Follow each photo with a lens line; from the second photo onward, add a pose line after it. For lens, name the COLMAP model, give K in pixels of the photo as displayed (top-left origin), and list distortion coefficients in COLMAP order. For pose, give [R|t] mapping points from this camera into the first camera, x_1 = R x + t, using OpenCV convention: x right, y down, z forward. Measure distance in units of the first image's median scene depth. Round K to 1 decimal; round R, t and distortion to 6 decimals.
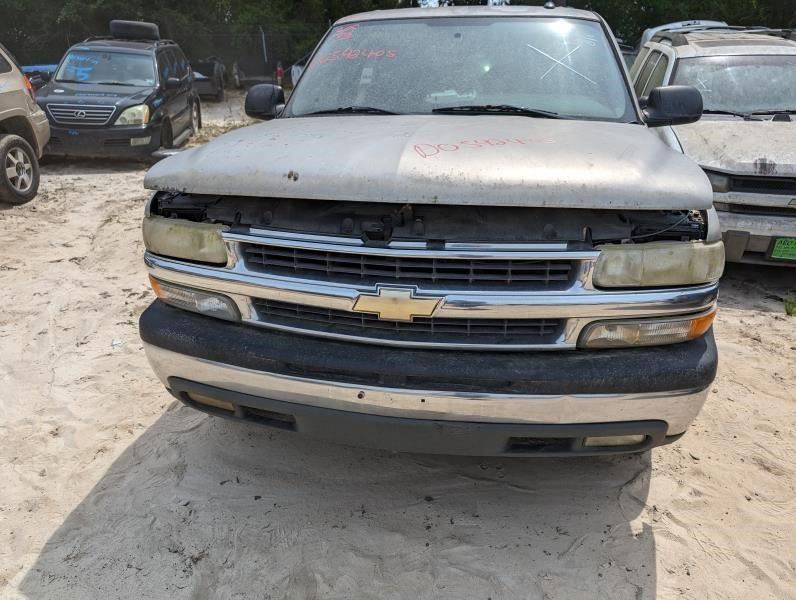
lens RADIAL K [[594.8, 0, 399.7], [0, 594.8, 319.8], [0, 0, 1]] dist [0.010122, -0.011200]
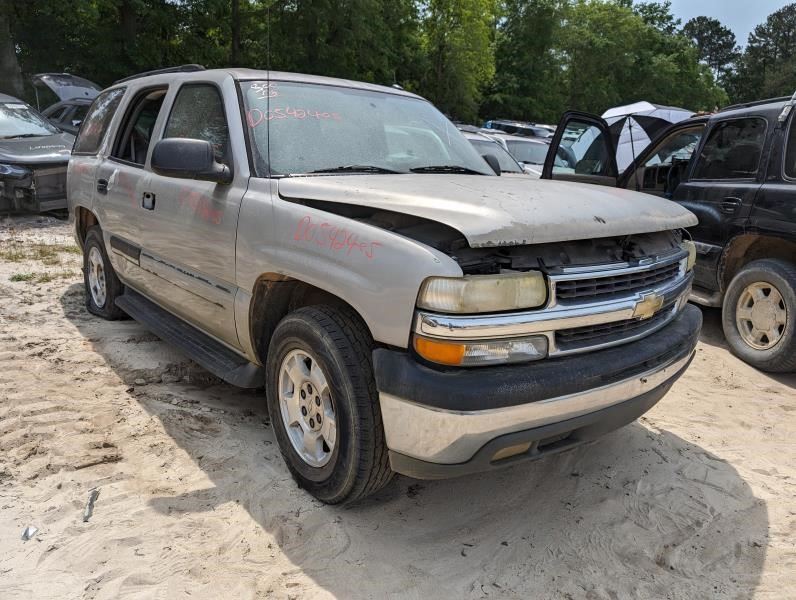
lens RADIAL K [[601.1, 0, 419.8], [0, 601.1, 299.9], [0, 0, 1]] dist [0.039358, -0.000886]
pose [[0.588655, -0.167807, 0.790776, -1.134824], [0.266330, 0.963861, 0.006280, -0.149053], [-0.763252, 0.206911, 0.612074, 0.434666]]
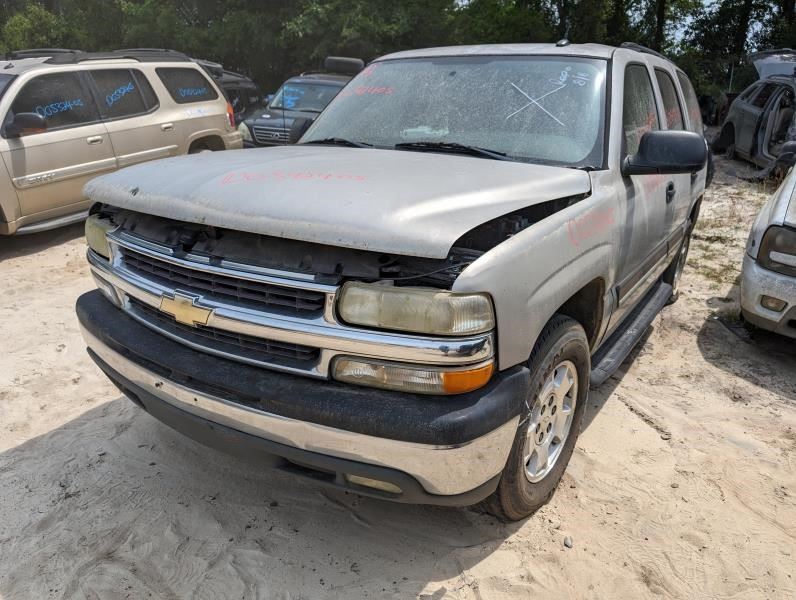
lens RADIAL K [[594.8, 0, 399.7], [0, 594.8, 319.8], [0, 0, 1]] dist [0.010122, -0.011200]
pose [[0.917598, 0.154368, -0.366313, 0.629639], [-0.171024, 0.985178, -0.013242, -0.049408], [0.358839, 0.074799, 0.930398, 0.076303]]
